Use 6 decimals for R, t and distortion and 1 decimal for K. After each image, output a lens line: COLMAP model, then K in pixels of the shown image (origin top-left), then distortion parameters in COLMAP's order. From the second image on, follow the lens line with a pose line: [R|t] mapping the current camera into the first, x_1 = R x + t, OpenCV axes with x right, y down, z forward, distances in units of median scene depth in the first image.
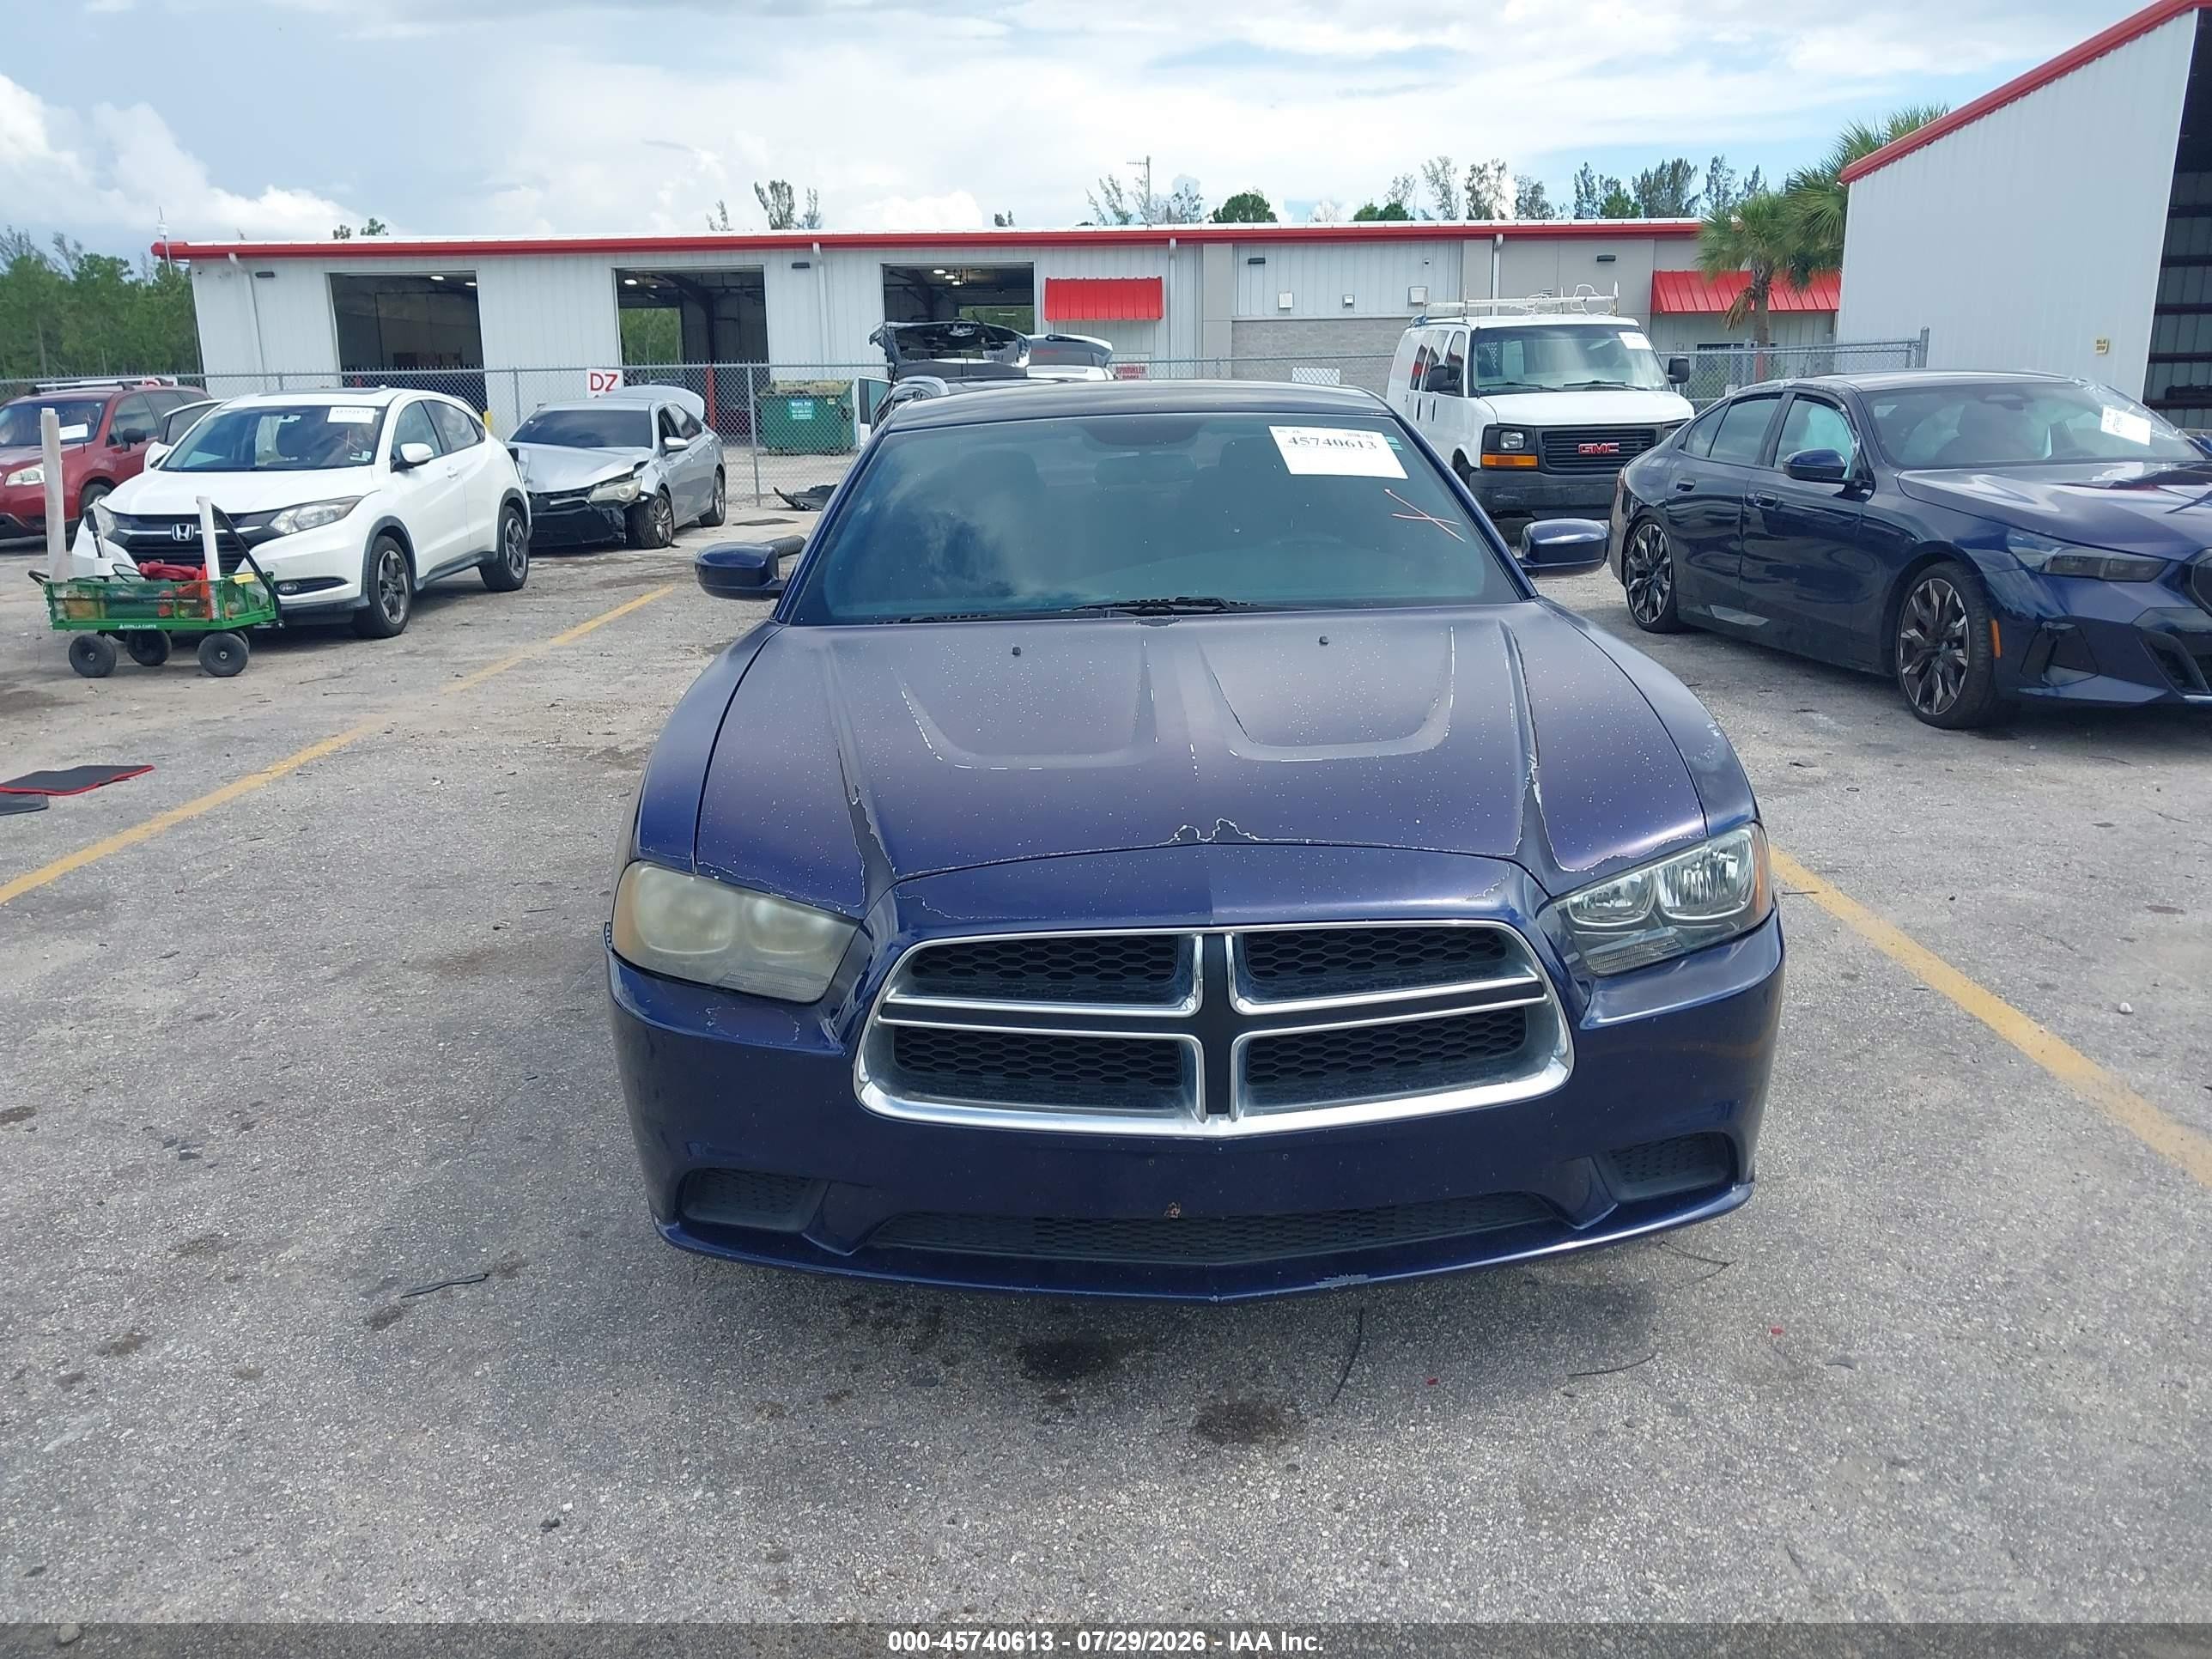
lens RADIAL K [[1746.1, 0, 1101.9], [0, 1746.1, 839.9], [0, 0, 1]] dist [-0.004405, 0.008742]
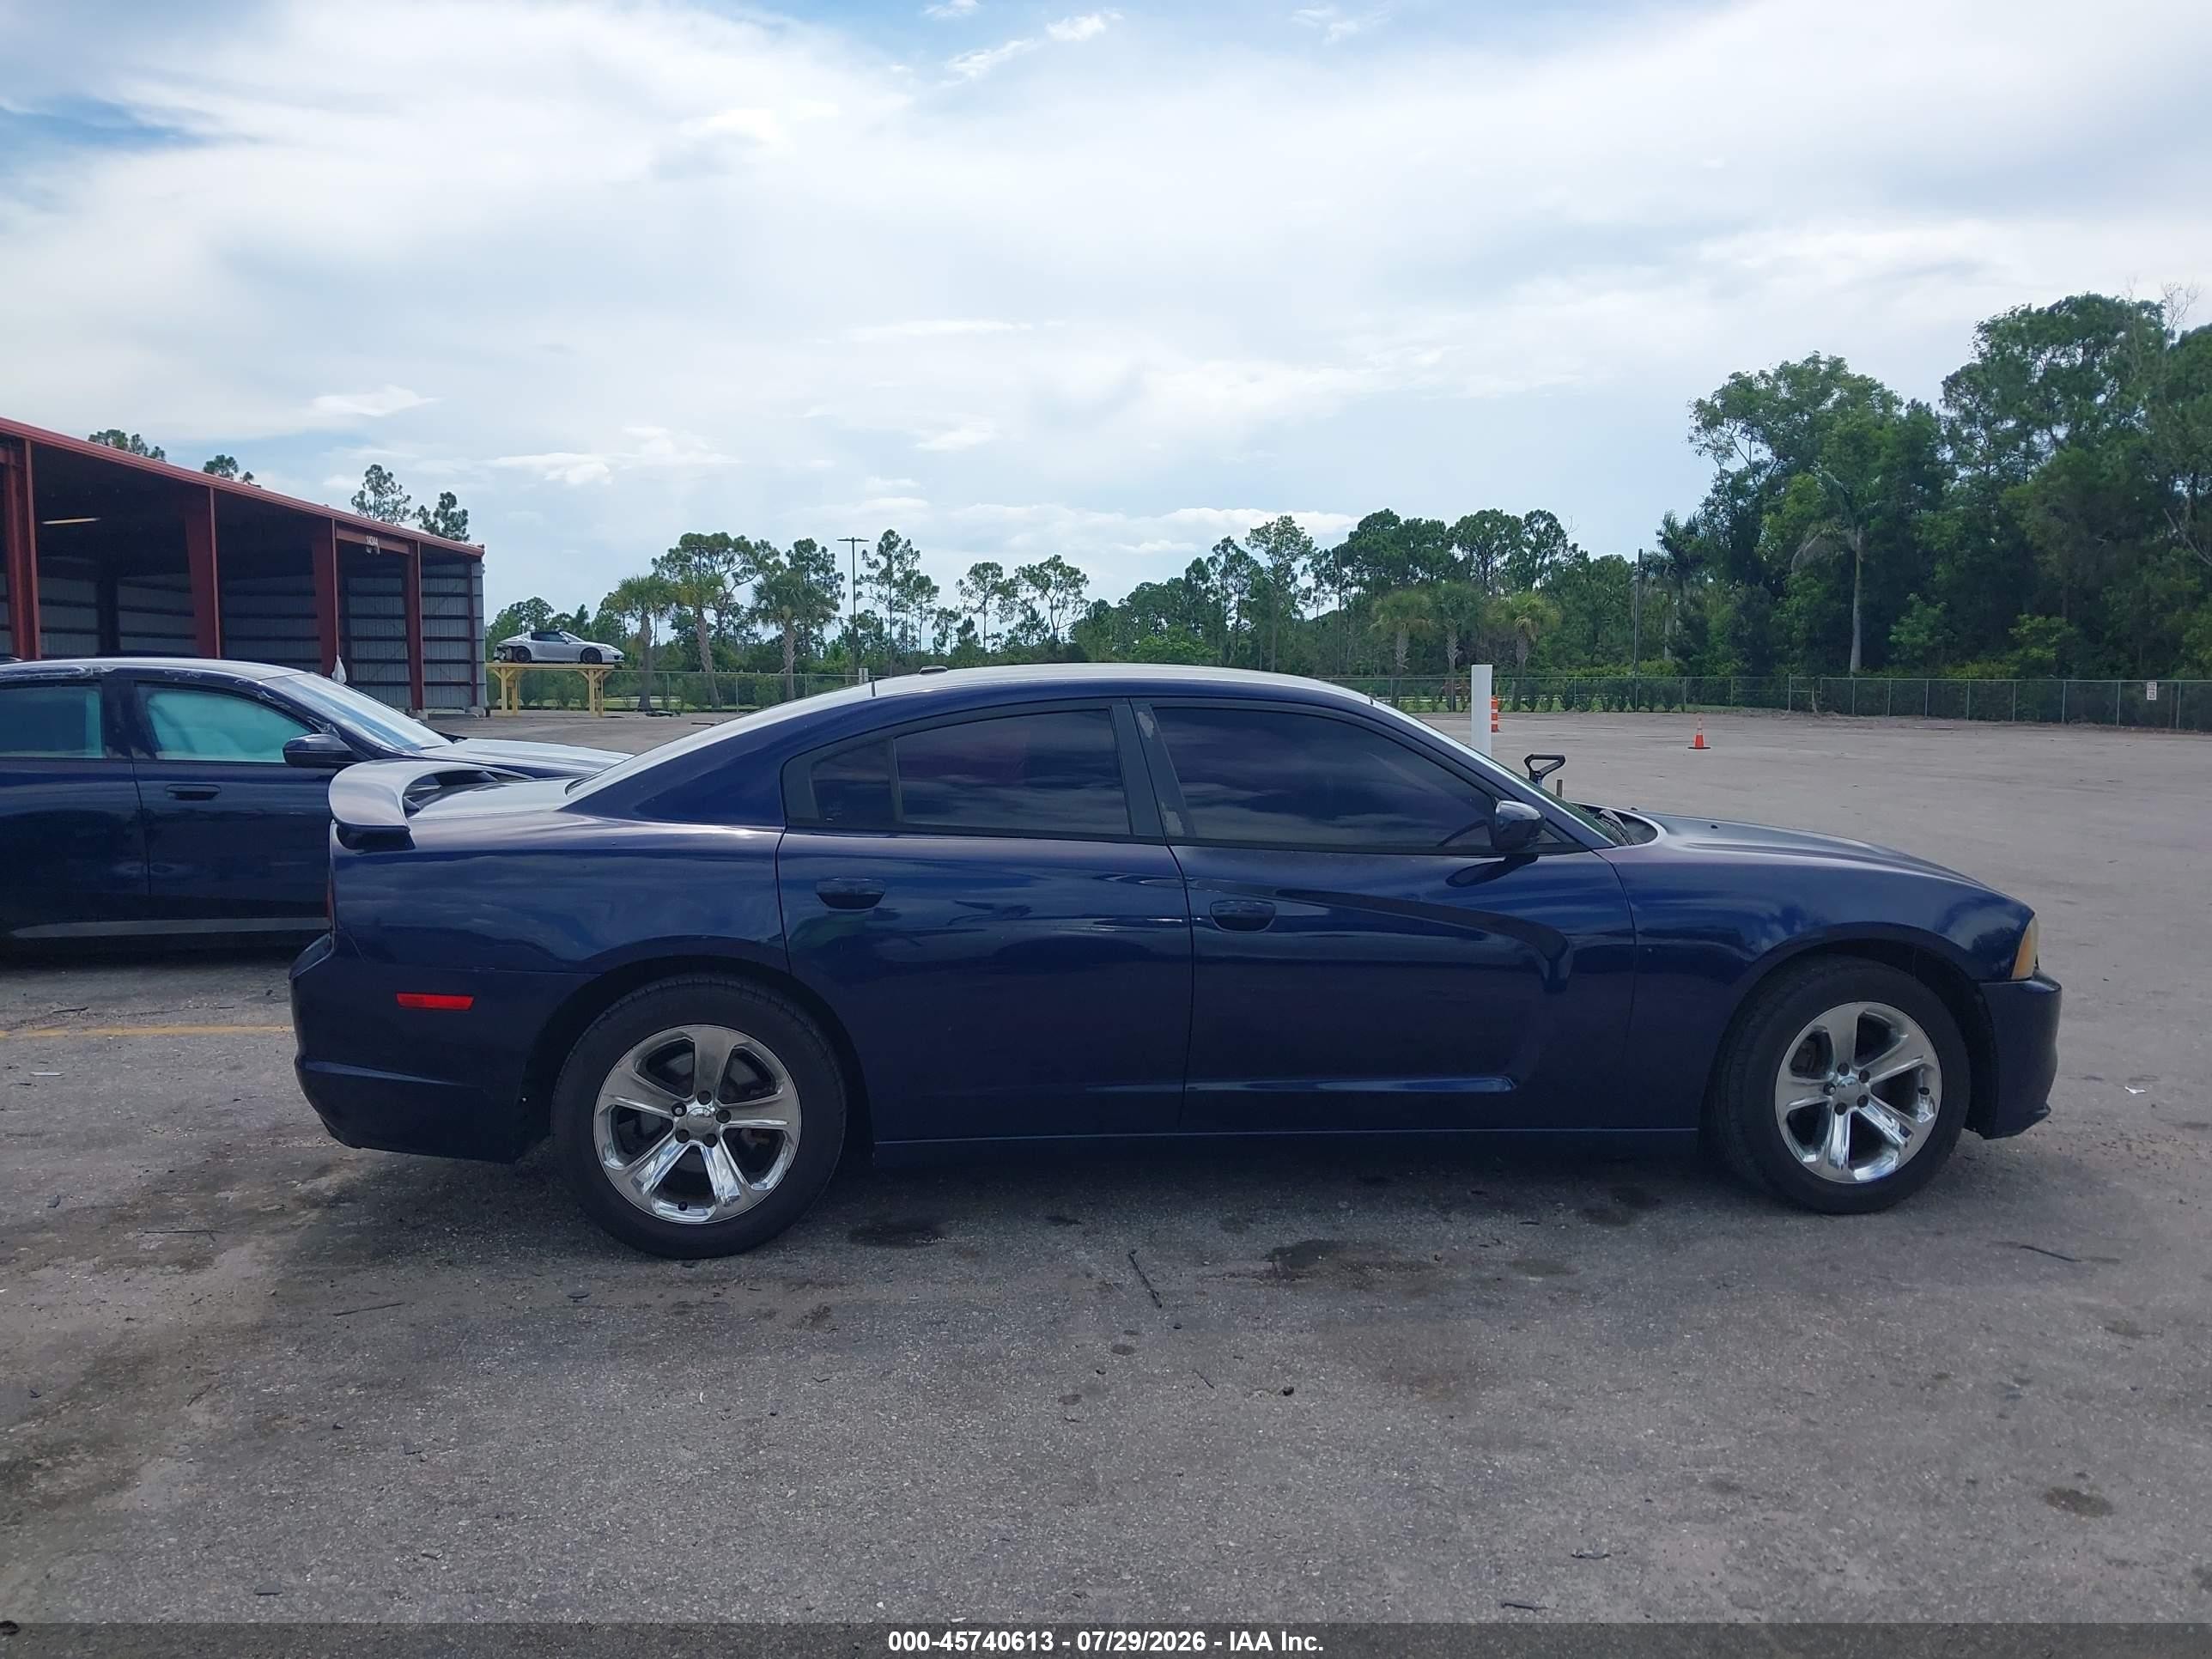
lens RADIAL K [[1746.1, 0, 1085.7], [0, 1746.1, 847.3], [0, 0, 1]] dist [-0.004405, 0.008742]
pose [[-0.104931, -0.085347, 0.990810, -1.231031], [0.243553, 0.963765, 0.108810, -0.315030], [-0.964195, 0.252732, -0.080343, 1.289919]]
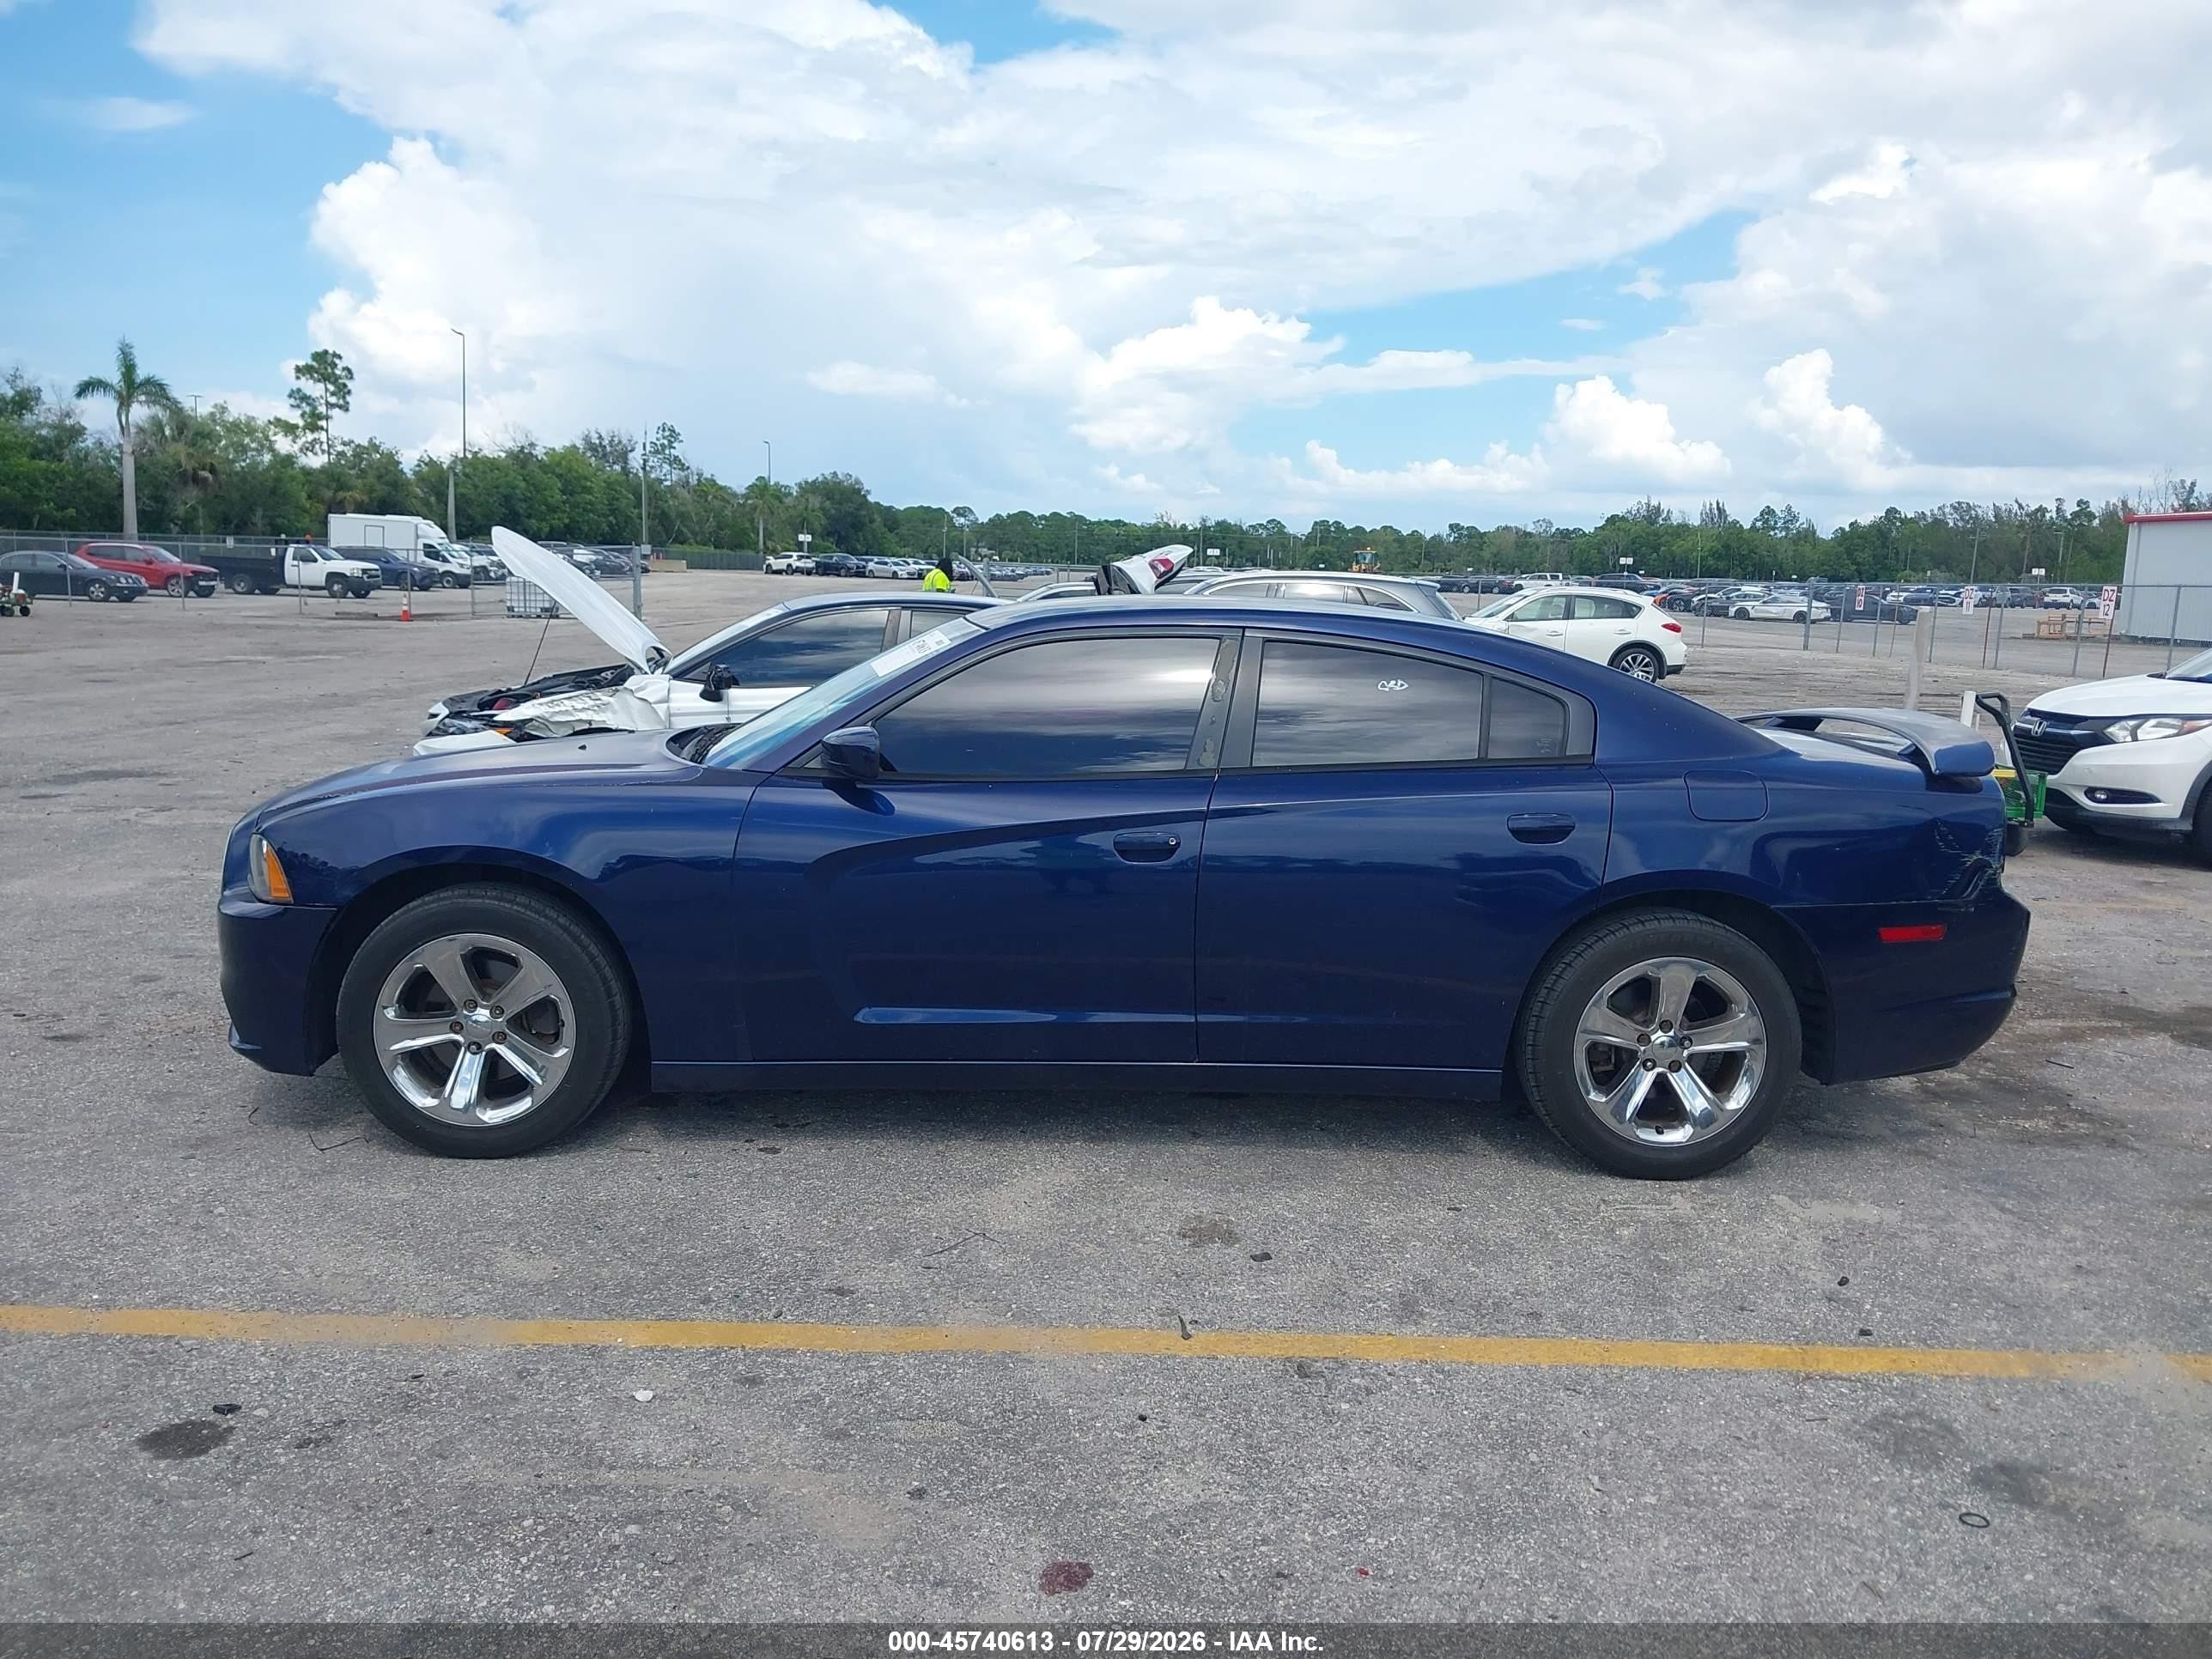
lens RADIAL K [[1746.1, 0, 1104.4], [0, 1746.1, 832.0], [0, 0, 1]] dist [-0.004405, 0.008742]
pose [[0.006641, 0.164112, -0.986419, 1.275475], [-0.273396, 0.949156, 0.156071, -0.315259], [0.961879, 0.268647, 0.051170, 1.046650]]
